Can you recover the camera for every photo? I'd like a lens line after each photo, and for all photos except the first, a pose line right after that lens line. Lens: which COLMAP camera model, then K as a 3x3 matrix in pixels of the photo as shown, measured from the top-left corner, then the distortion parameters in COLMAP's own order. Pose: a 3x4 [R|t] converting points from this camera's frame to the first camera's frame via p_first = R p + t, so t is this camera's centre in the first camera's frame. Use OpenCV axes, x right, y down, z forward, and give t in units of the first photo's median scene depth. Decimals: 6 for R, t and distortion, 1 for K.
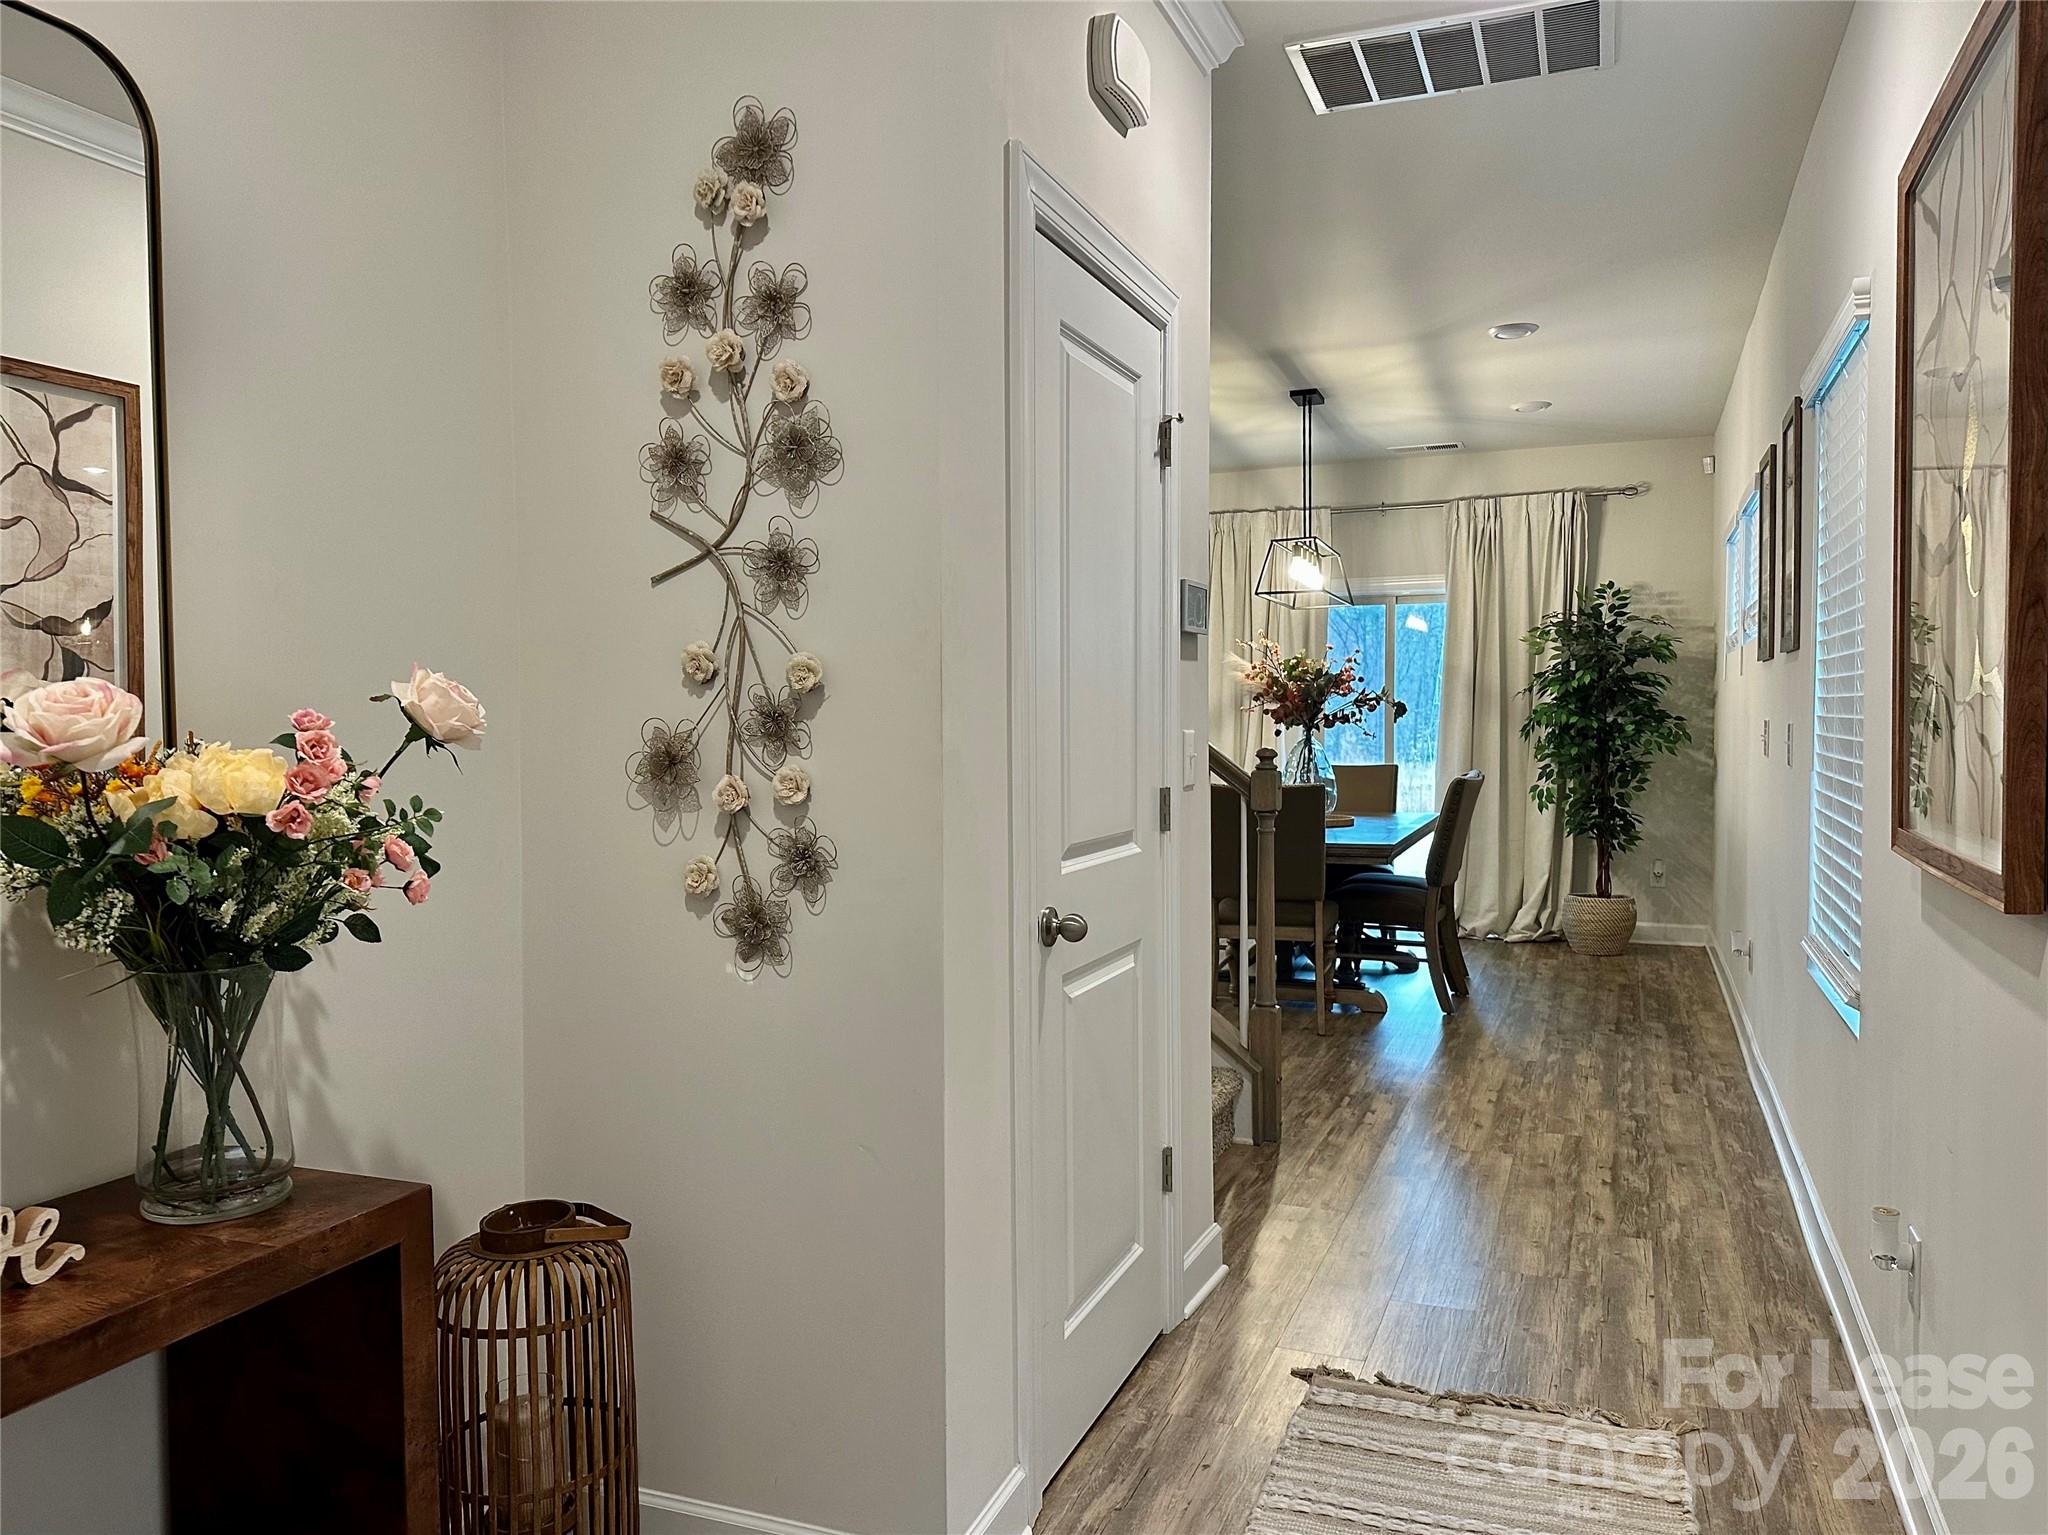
lens RADIAL K [[1430.4, 0, 1032.8], [0, 1430.4, 773.0], [0, 0, 1]] dist [0.061280, -0.076681]
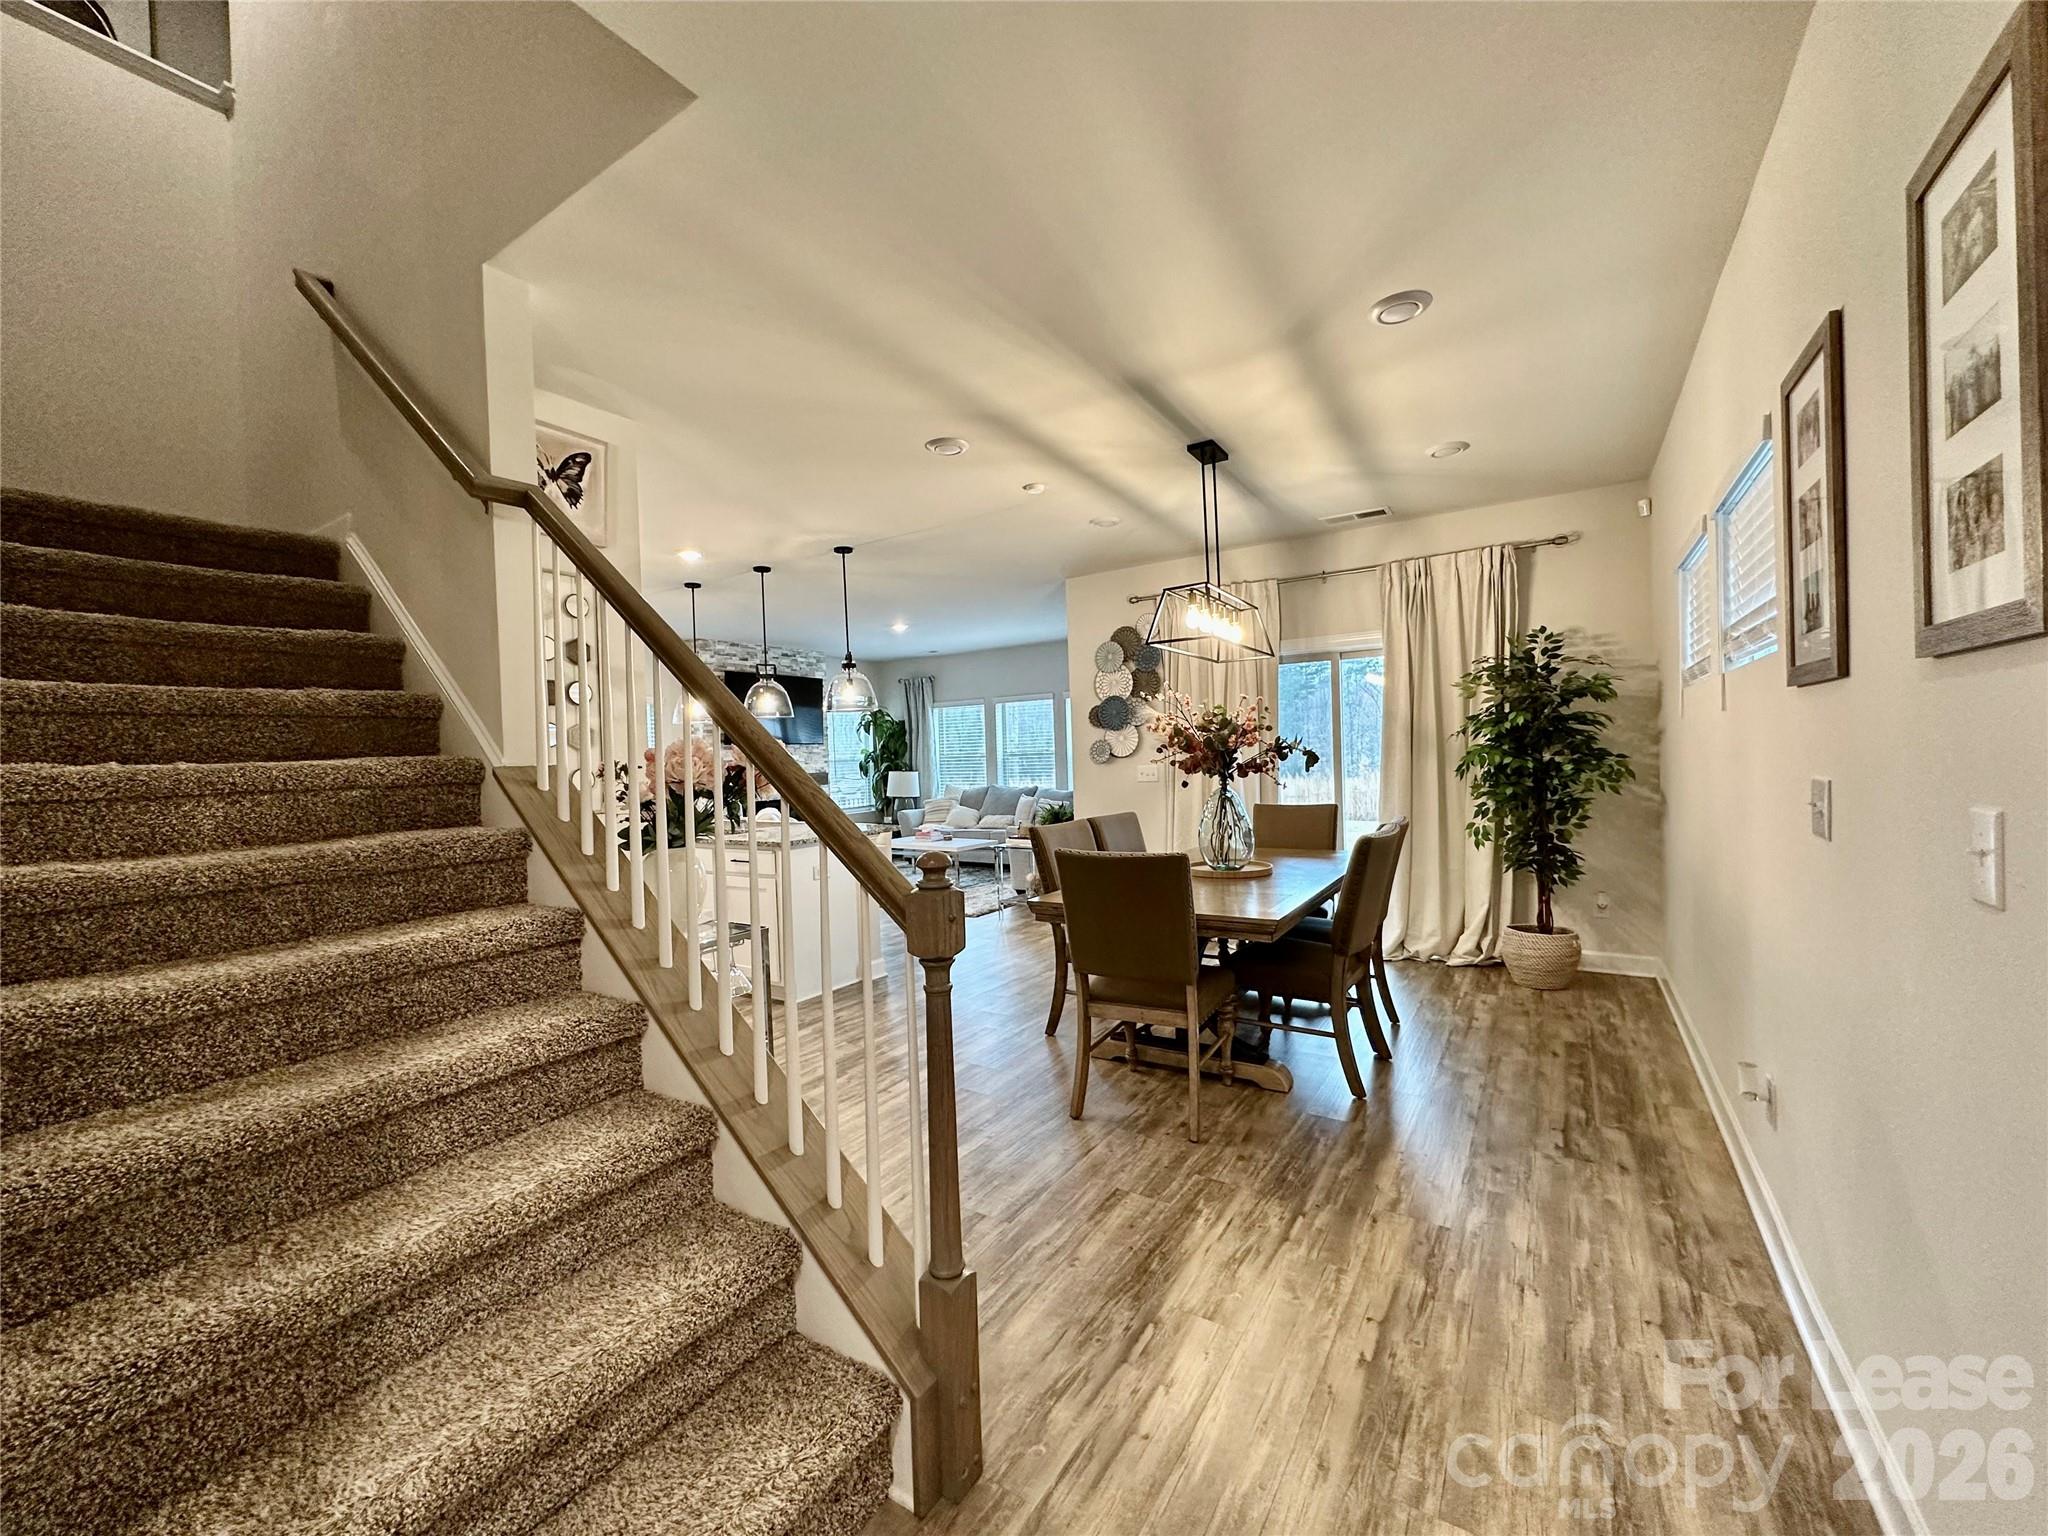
lens RADIAL K [[814.3, 0, 1024.2], [0, 814.3, 767.8], [0, 0, 1]] dist [-0.003640, 0.000810]
pose [[0.981143, -0.022571, -0.191959, 0.144963], [0.018557, 0.999571, -0.022681, -0.024149], [0.192389, 0.018691, 0.981141, 0.357050]]
